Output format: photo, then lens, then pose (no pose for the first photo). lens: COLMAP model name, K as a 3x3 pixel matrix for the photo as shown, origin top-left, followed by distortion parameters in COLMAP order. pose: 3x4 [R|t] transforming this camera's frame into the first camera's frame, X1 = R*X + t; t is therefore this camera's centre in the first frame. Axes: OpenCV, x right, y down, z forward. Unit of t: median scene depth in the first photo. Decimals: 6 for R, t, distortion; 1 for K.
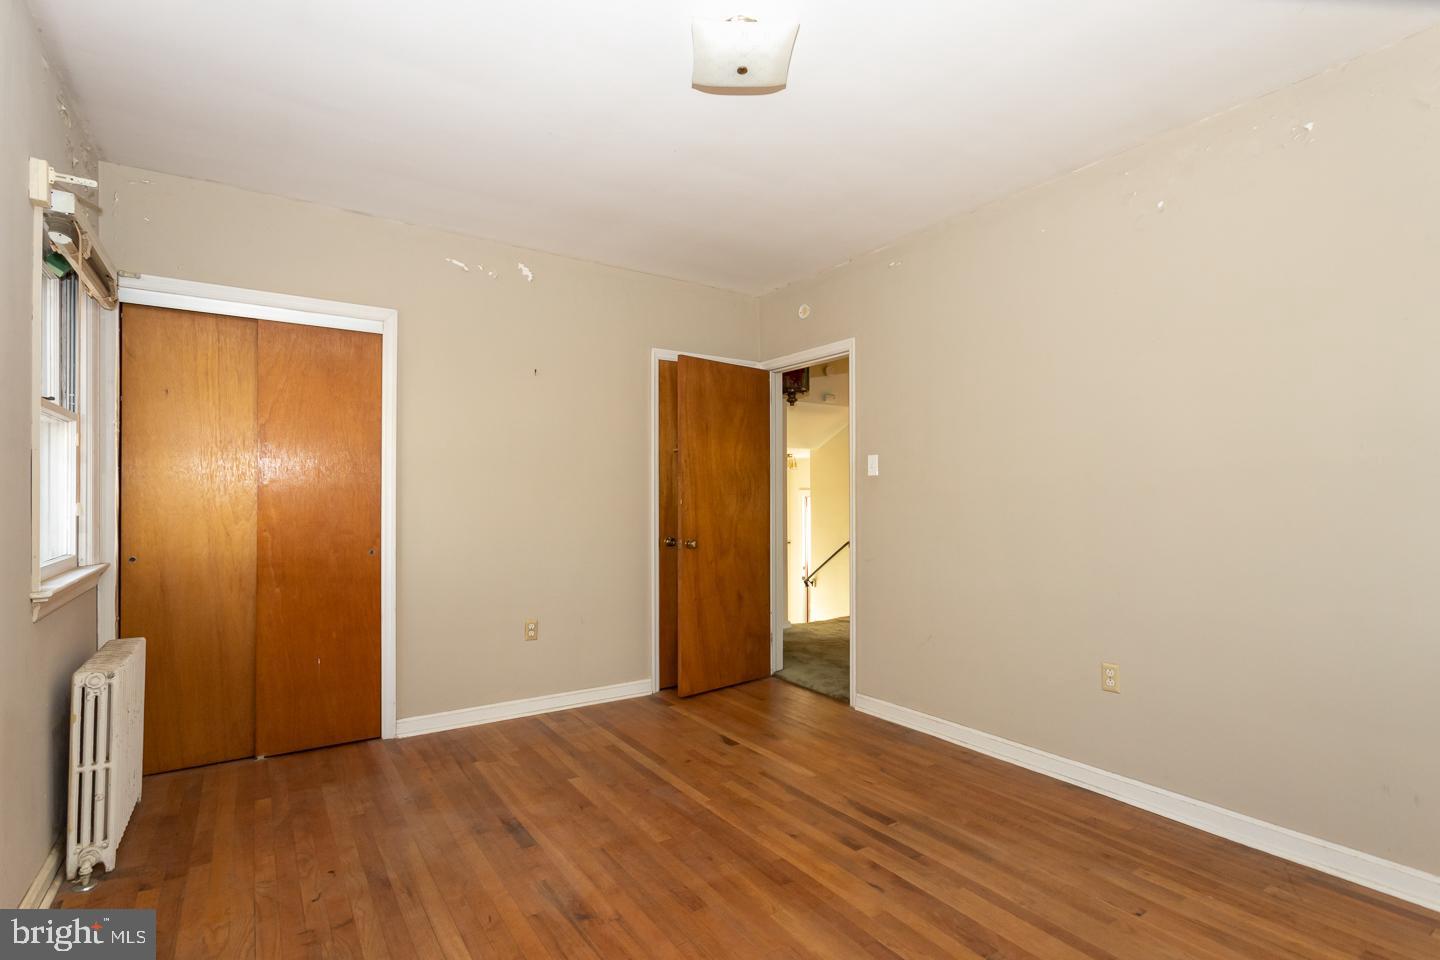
lens RADIAL K [[682.6, 0, 716.5], [0, 682.6, 482.0], [0, 0, 1]] dist [0.004207, -0.000210]
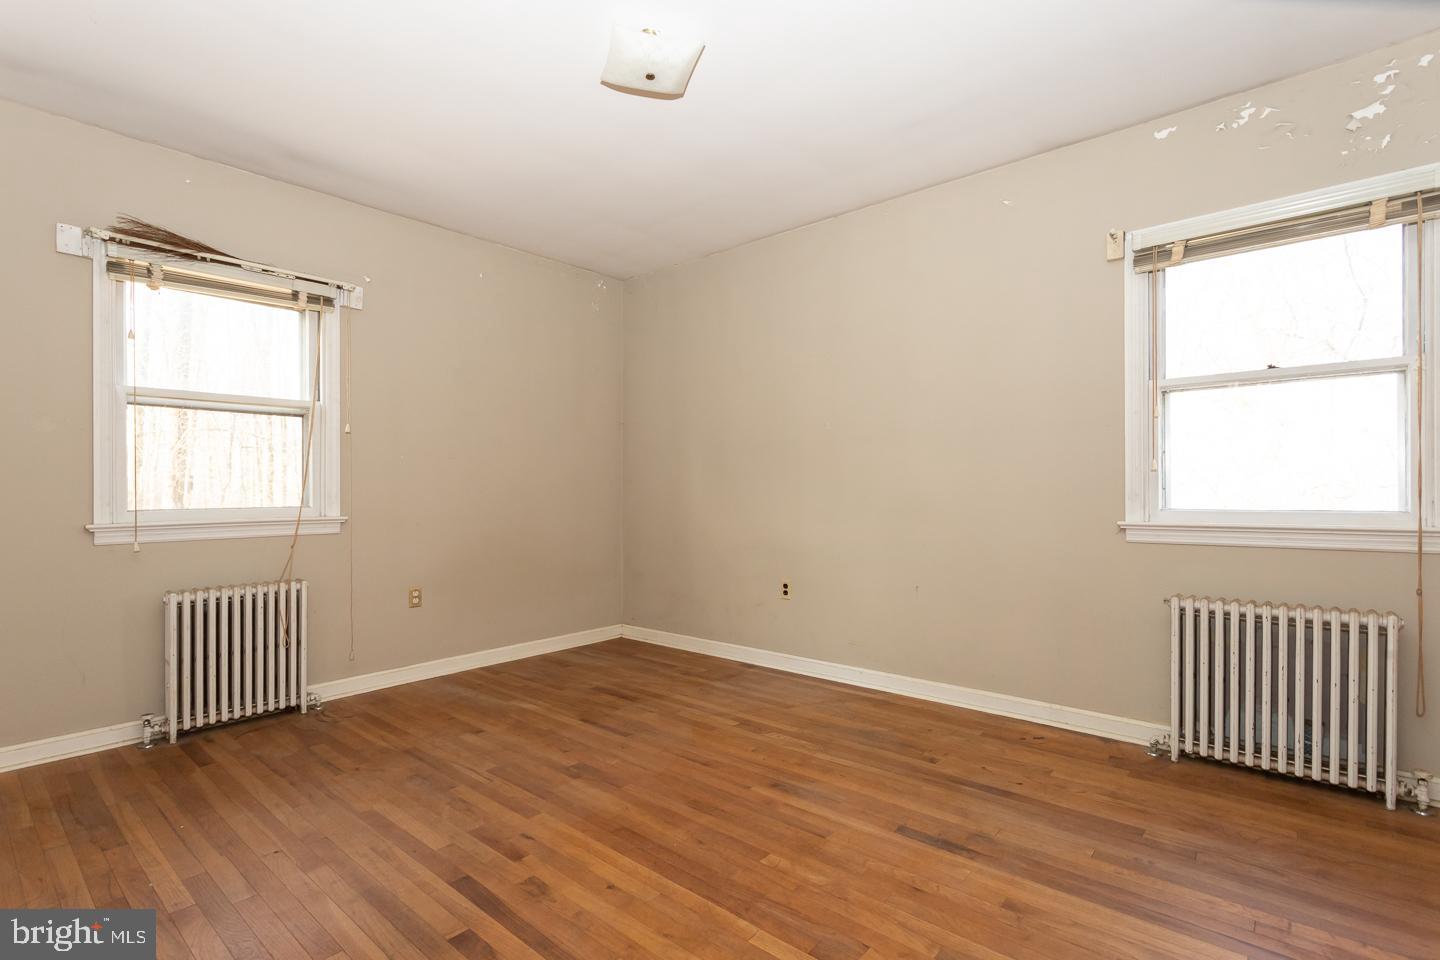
lens RADIAL K [[682.6, 0, 716.5], [0, 682.6, 482.0], [0, 0, 1]] dist [0.004207, -0.000210]
pose [[-0.964743, 0.004098, -0.263160, 0.213023], [0.012102, 0.999512, -0.028801, 0.095340], [0.262914, -0.030970, -0.964322, 1.930379]]
